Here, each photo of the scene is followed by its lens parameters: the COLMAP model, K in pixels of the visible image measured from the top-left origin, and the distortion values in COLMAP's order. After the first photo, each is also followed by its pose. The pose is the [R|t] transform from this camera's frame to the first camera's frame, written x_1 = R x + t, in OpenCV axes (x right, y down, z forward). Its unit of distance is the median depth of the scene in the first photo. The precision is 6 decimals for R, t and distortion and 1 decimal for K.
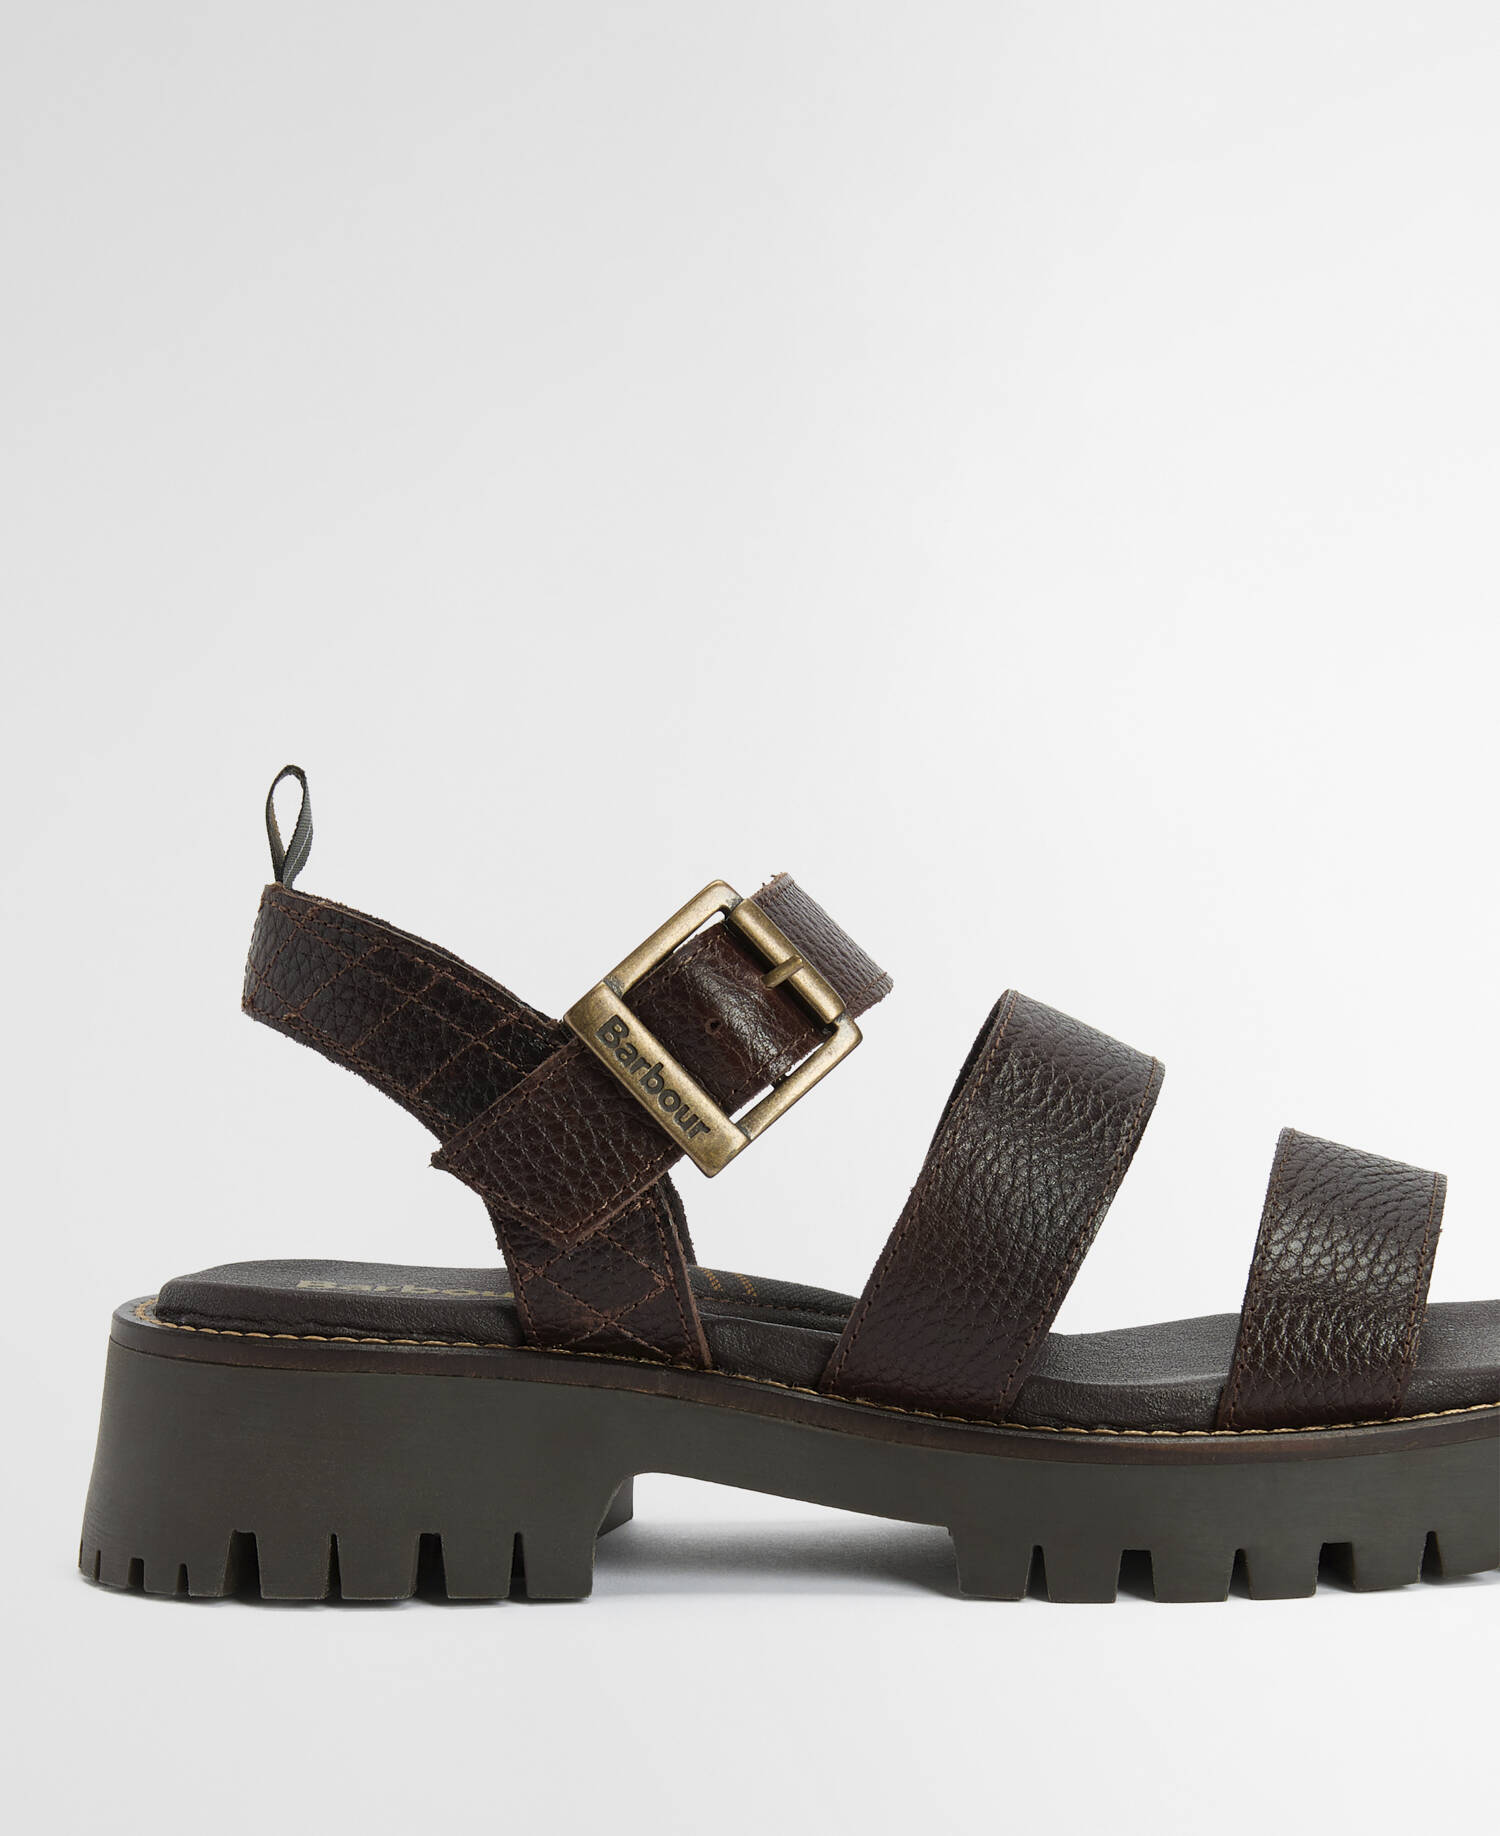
lens RADIAL K [[7380.1, 0, 746.6], [0, 7380.1, 912.4], [0, 0, 1]] dist [-0.052260, 0.000000]
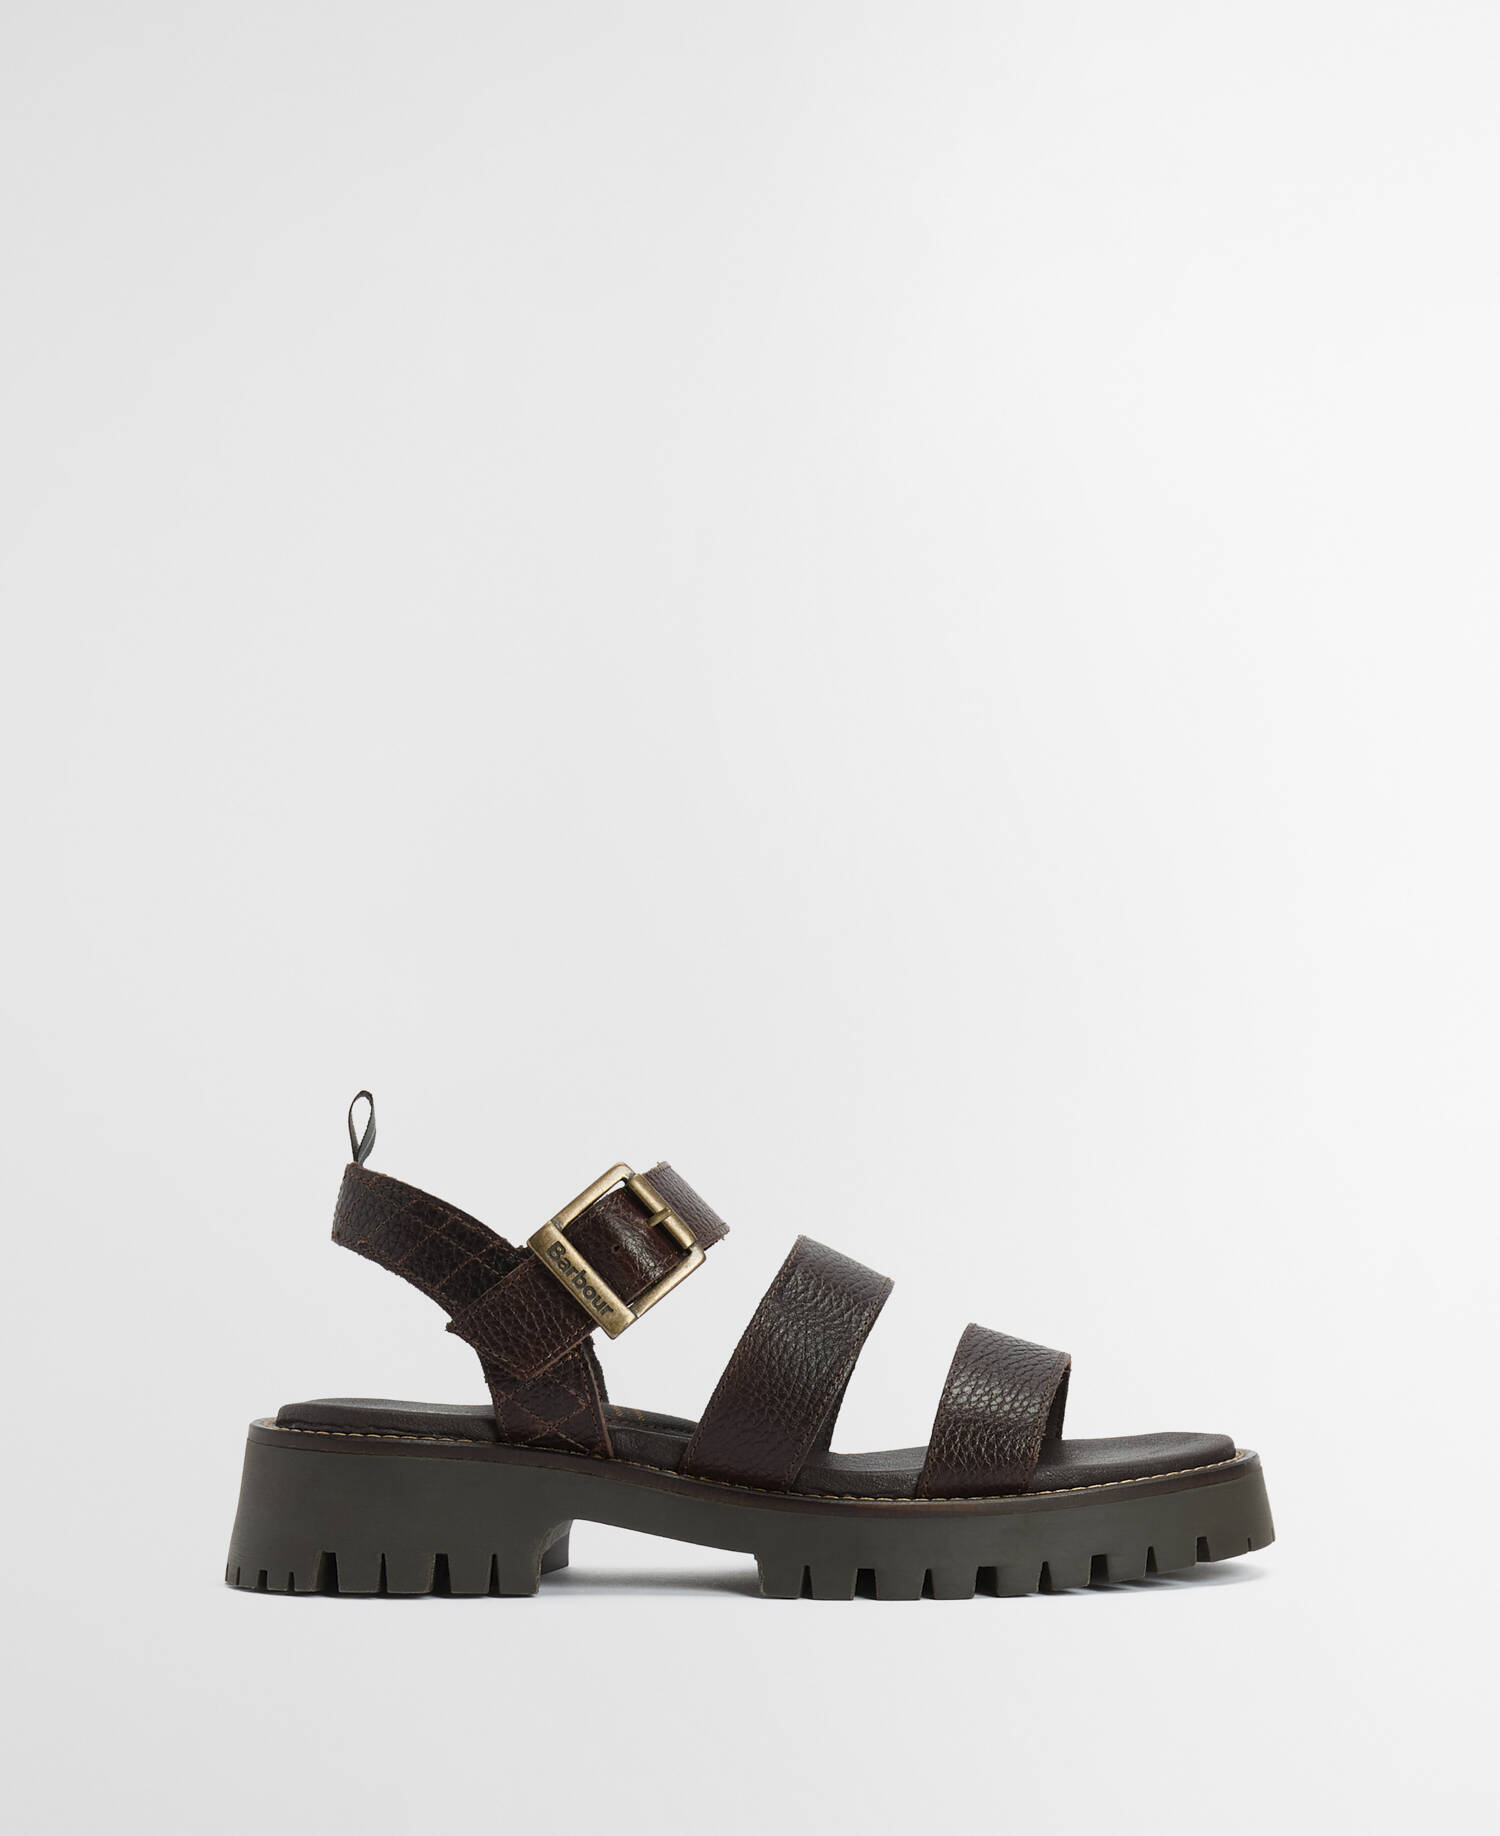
lens RADIAL K [[7380.1, 0, 748.3], [0, 7380.1, 920.5], [0, 0, 1]] dist [-0.052260, 0.000000]
pose [[0.999888, 0.014981, -0.000719, 0.024994], [-0.014998, 0.998554, -0.051627, 0.026459], [-0.000056, 0.051632, 0.998666, -0.659669]]
